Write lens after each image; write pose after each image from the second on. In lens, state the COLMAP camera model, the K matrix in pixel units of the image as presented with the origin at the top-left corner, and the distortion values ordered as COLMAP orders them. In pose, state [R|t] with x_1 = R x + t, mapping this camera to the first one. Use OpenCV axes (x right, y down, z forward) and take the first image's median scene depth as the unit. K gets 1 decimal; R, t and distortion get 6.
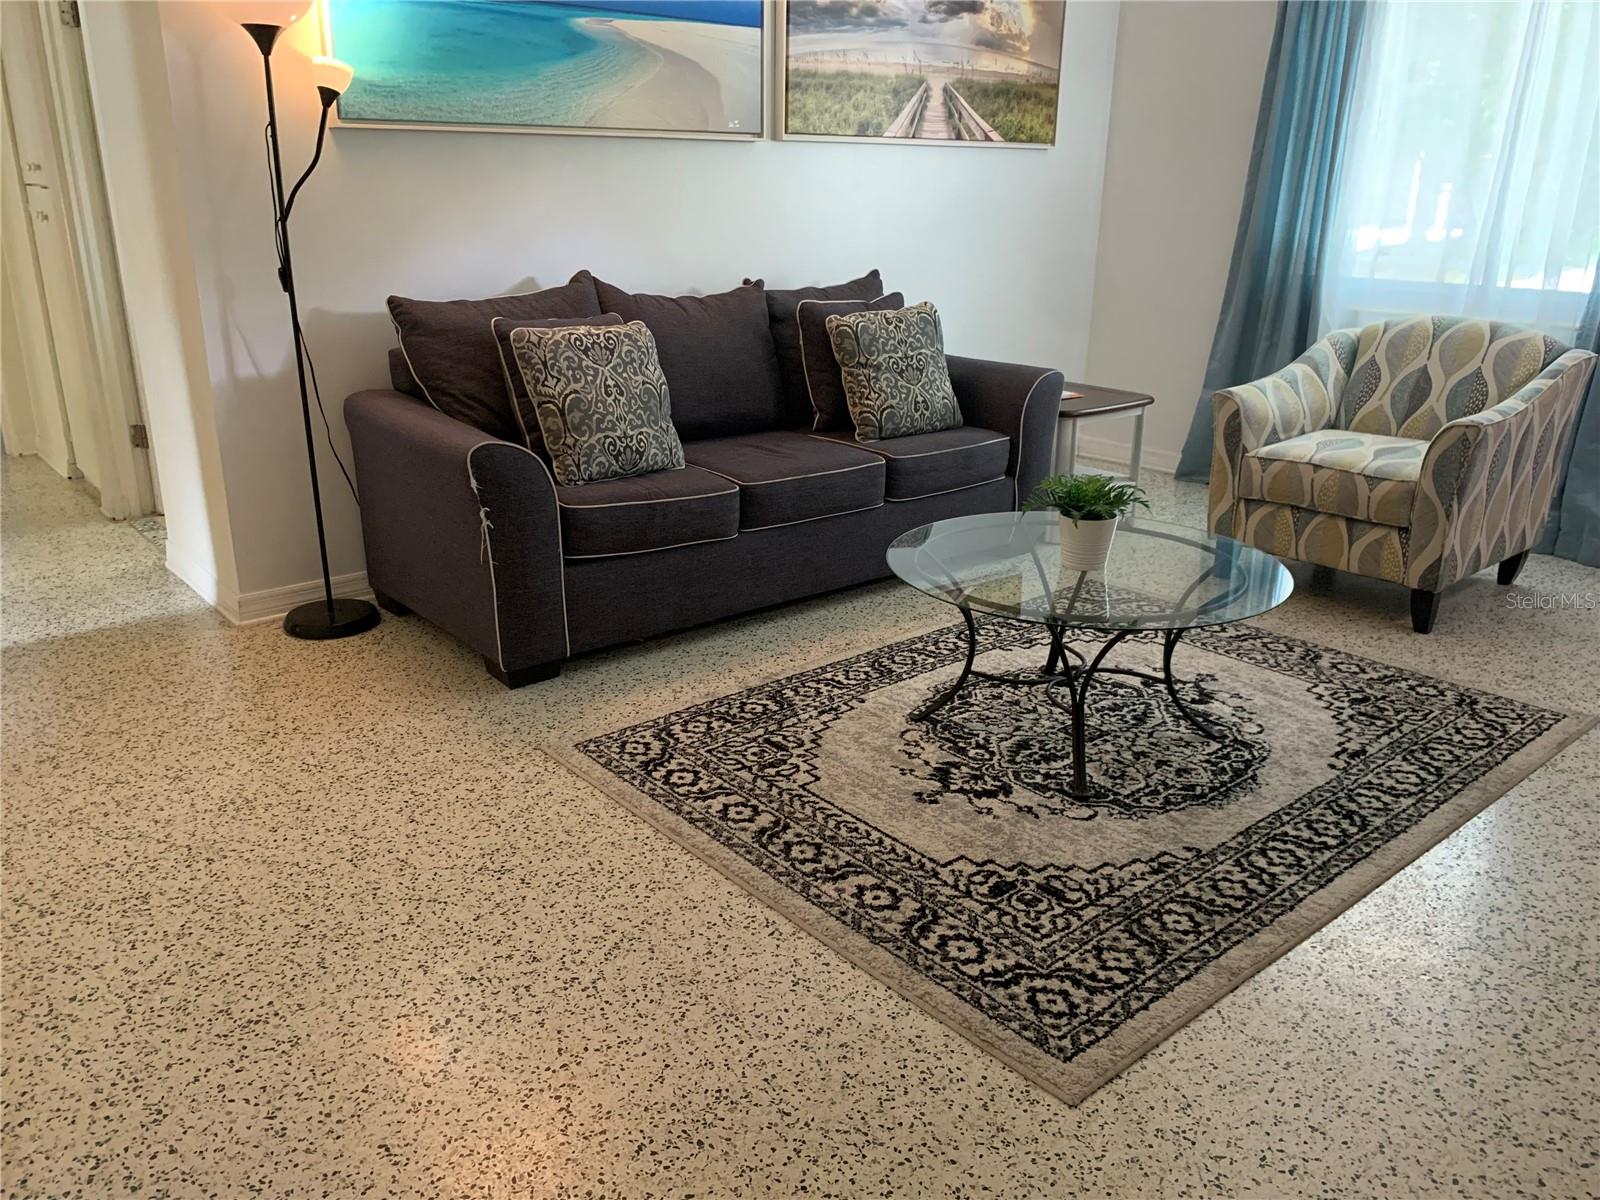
lens RADIAL K [[1217.5, 0, 800.0], [0, 1217.5, 600.0], [0, 0, 1]] dist [-0.001323, -0.000511]
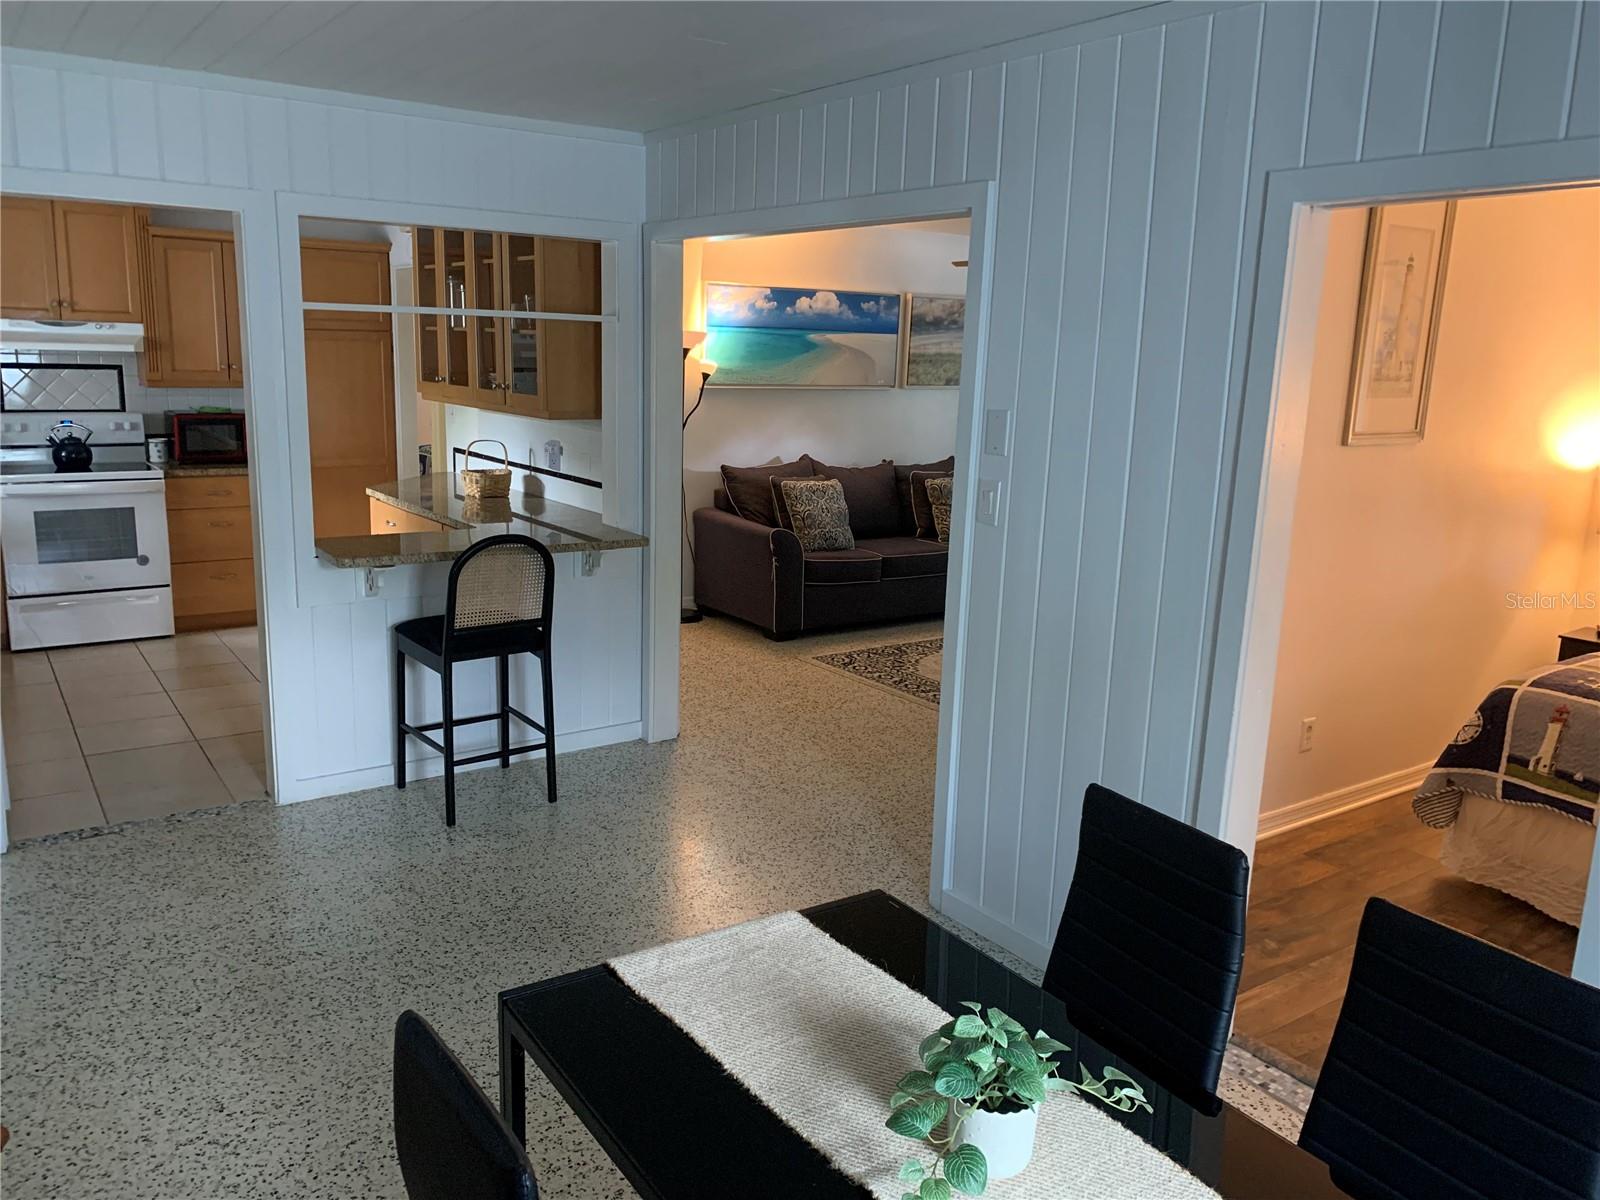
lens RADIAL K [[1218.9, 0, 739.4], [0, 1218.9, 604.2], [0, 0, 1]] dist [0.009174, 0.005120]
pose [[0.992760, 0.043604, -0.111924, -0.053408], [-0.056936, 0.991280, -0.118838, 0.243360], [0.105766, 0.124350, 0.986585, -1.063453]]
